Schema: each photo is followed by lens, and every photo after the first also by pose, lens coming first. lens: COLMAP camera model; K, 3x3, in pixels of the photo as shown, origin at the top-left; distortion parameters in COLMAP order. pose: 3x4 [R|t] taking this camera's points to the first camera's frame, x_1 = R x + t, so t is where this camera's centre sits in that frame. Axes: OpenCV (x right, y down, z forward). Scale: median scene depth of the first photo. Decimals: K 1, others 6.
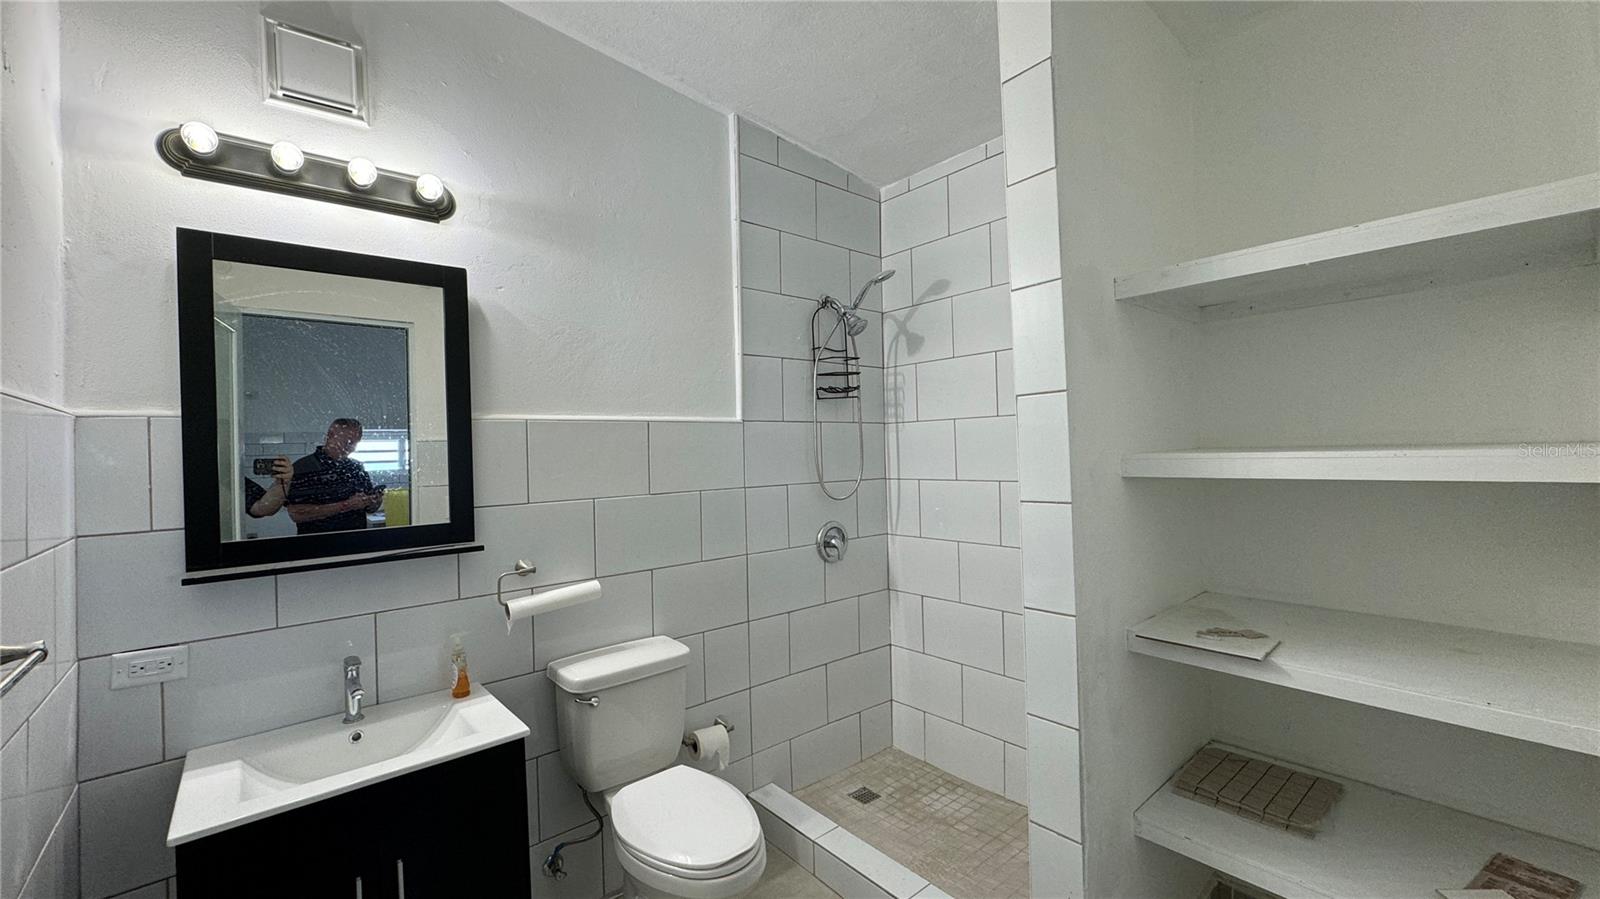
lens RADIAL K [[643.3, 0, 800.0], [0, 643.3, 449.5], [0, 0, 1]] dist [-0.000224, -0.000116]
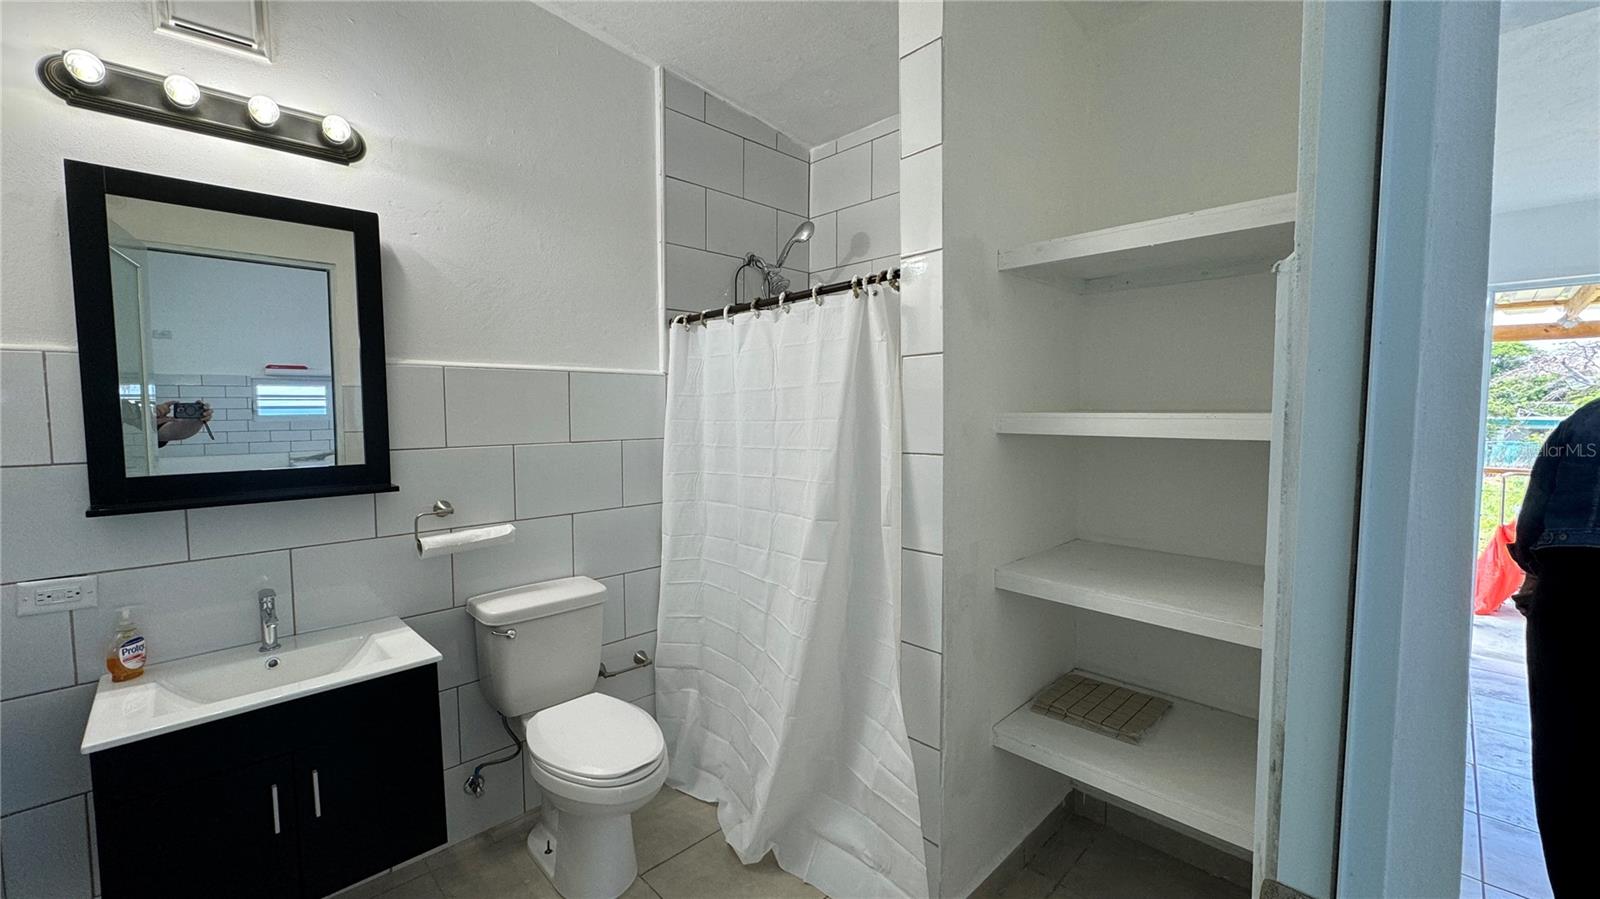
lens RADIAL K [[640.5, 0, 800.0], [0, 640.5, 449.5], [0, 0, 1]] dist [-0.001369, 0.000304]
pose [[0.997250, 0.019609, 0.071466, 0.080597], [-0.024250, 0.997612, 0.064665, 0.007316], [-0.070027, -0.066220, 0.995345, -0.072501]]
